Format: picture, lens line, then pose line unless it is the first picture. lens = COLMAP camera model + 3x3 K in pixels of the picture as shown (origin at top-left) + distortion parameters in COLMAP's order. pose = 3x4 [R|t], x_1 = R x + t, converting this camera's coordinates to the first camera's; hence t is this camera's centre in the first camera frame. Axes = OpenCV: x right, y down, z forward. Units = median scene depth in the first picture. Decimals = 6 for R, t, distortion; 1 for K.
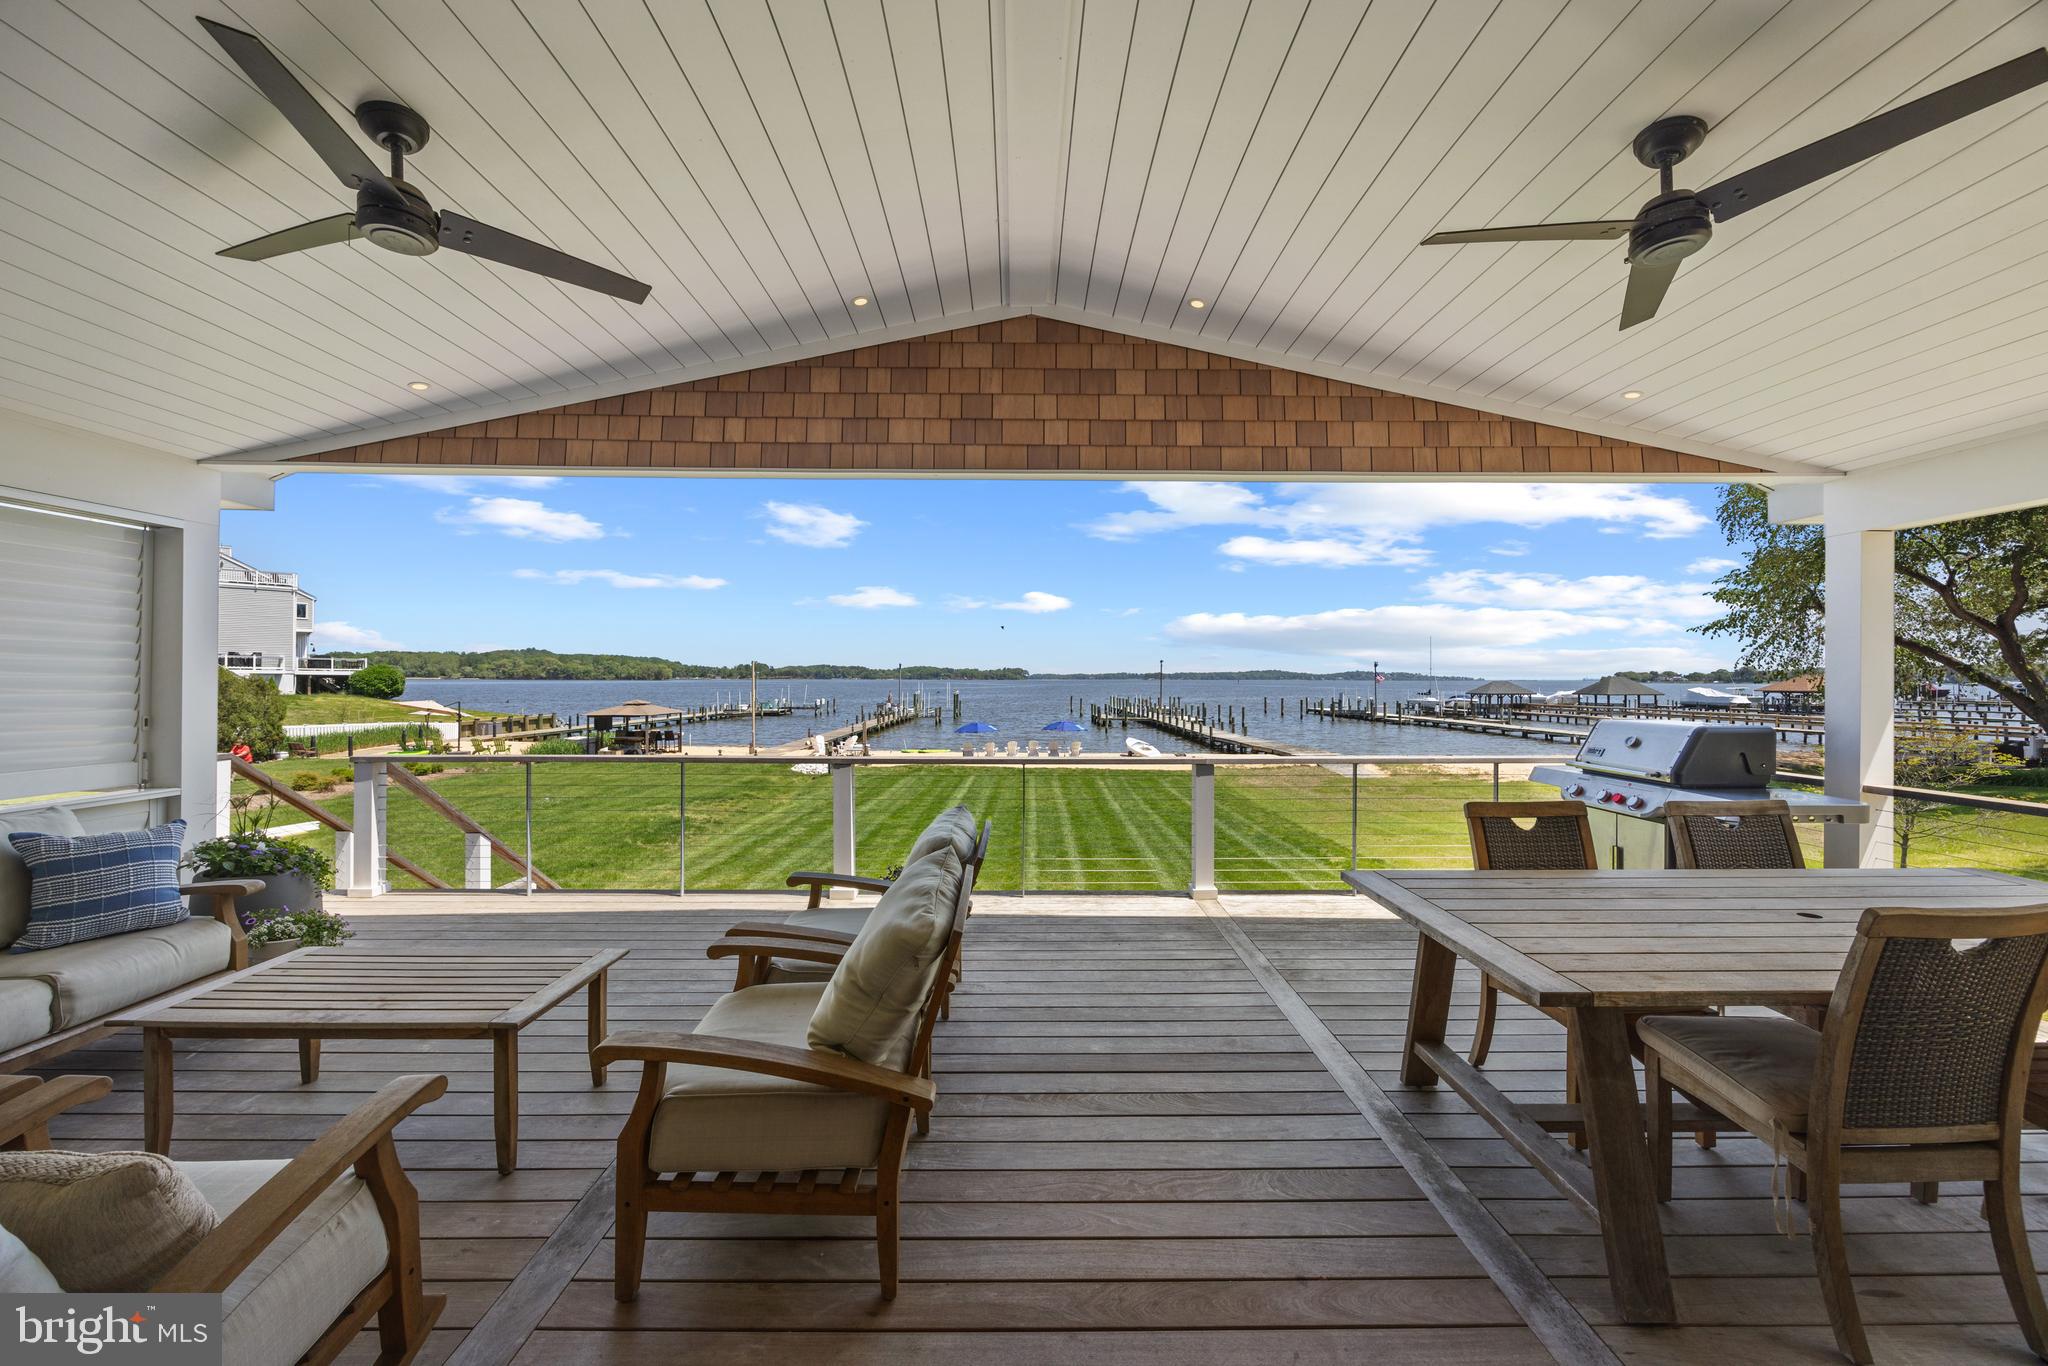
lens RADIAL K [[790.2, 0, 1024.4], [0, 790.2, 677.7], [0, 0, 1]] dist [-0.001773, 0.000099]
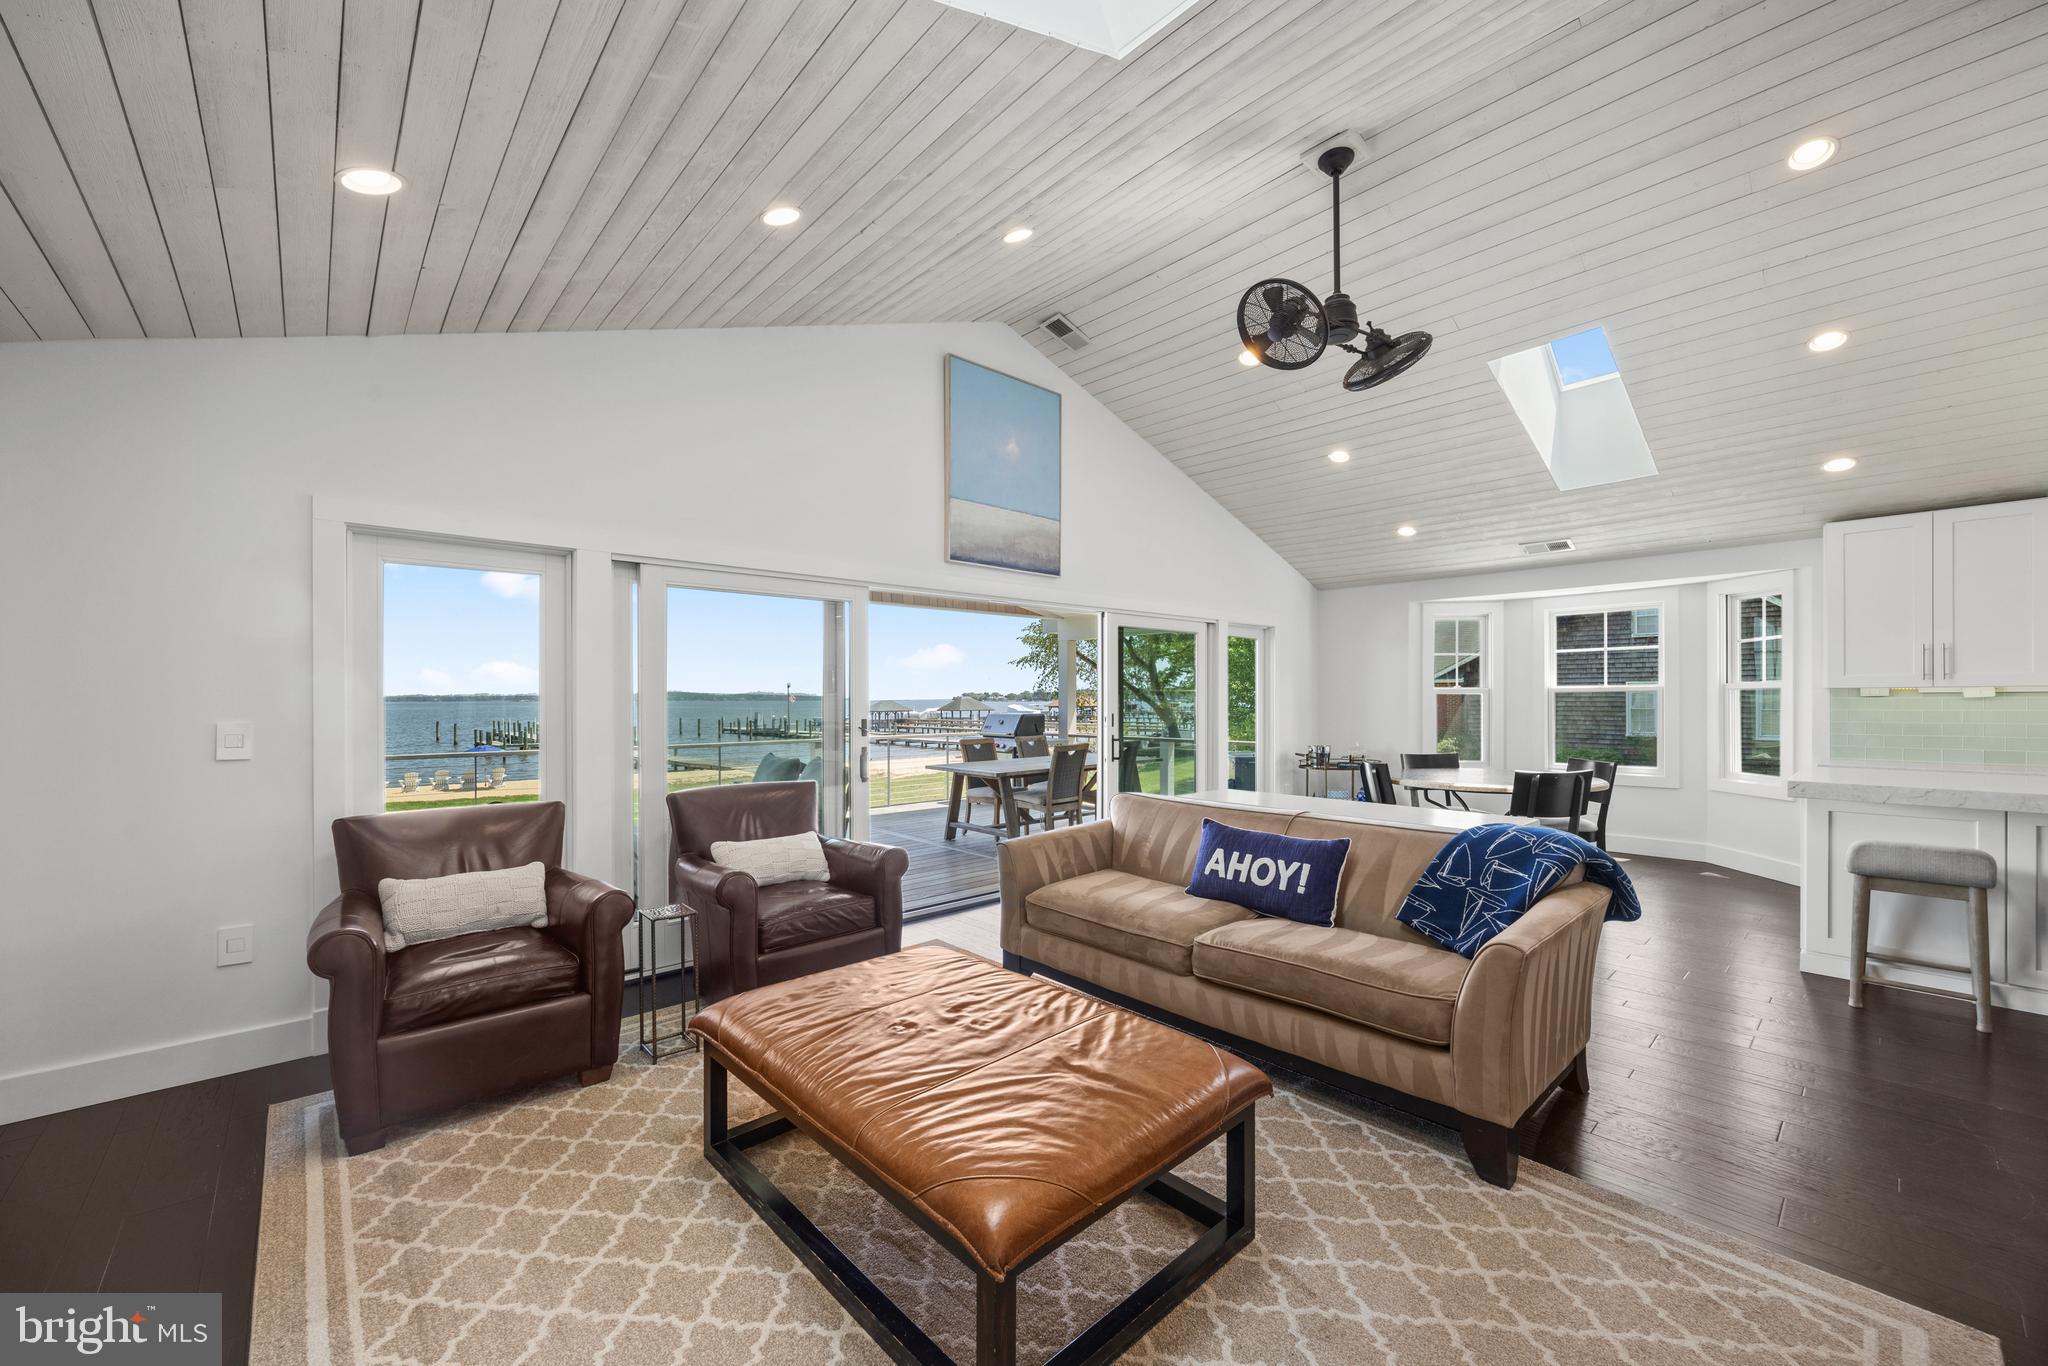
lens RADIAL K [[797.2, 0, 1024.2], [0, 797.2, 701.7], [0, 0, 1]] dist [-0.001550, -0.000036]
pose [[0.751276, -0.007312, 0.659947, -0.080456], [0.004812, 0.999973, 0.005601, 0.000586], [-0.659970, -0.001032, 0.751291, -0.090099]]
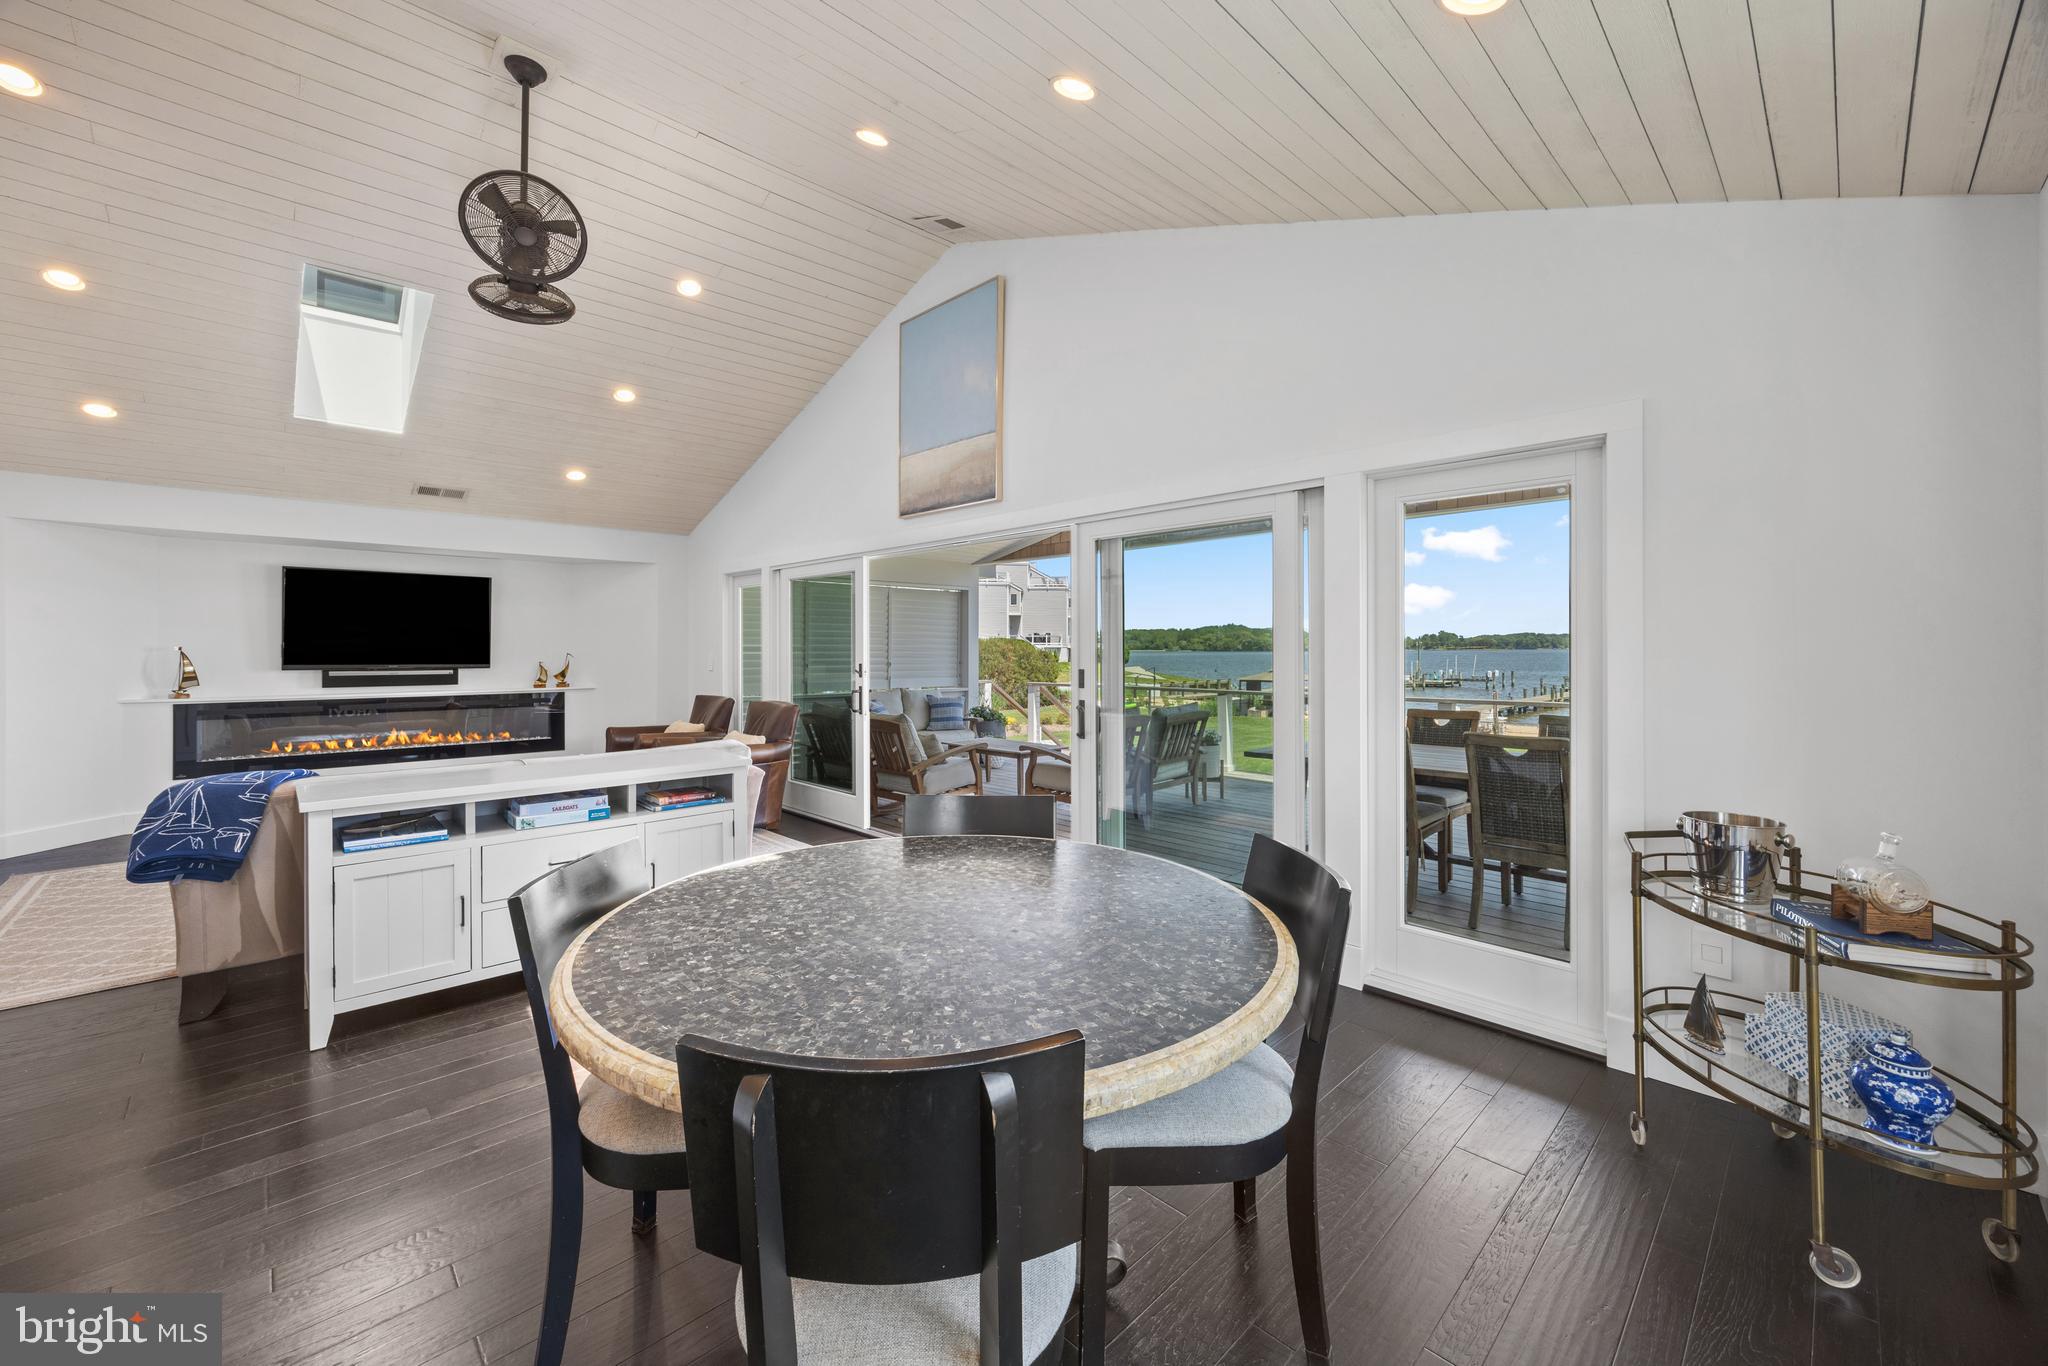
lens RADIAL K [[794.5, 0, 1021.5], [0, 794.5, 651.3], [0, 0, 1]] dist [-0.000713, -0.000053]
pose [[0.685113, -0.003062, -0.728430, 0.094708], [0.005049, 0.999987, 0.000546, 0.001498], [0.728419, -0.004052, 0.685120, -0.066308]]
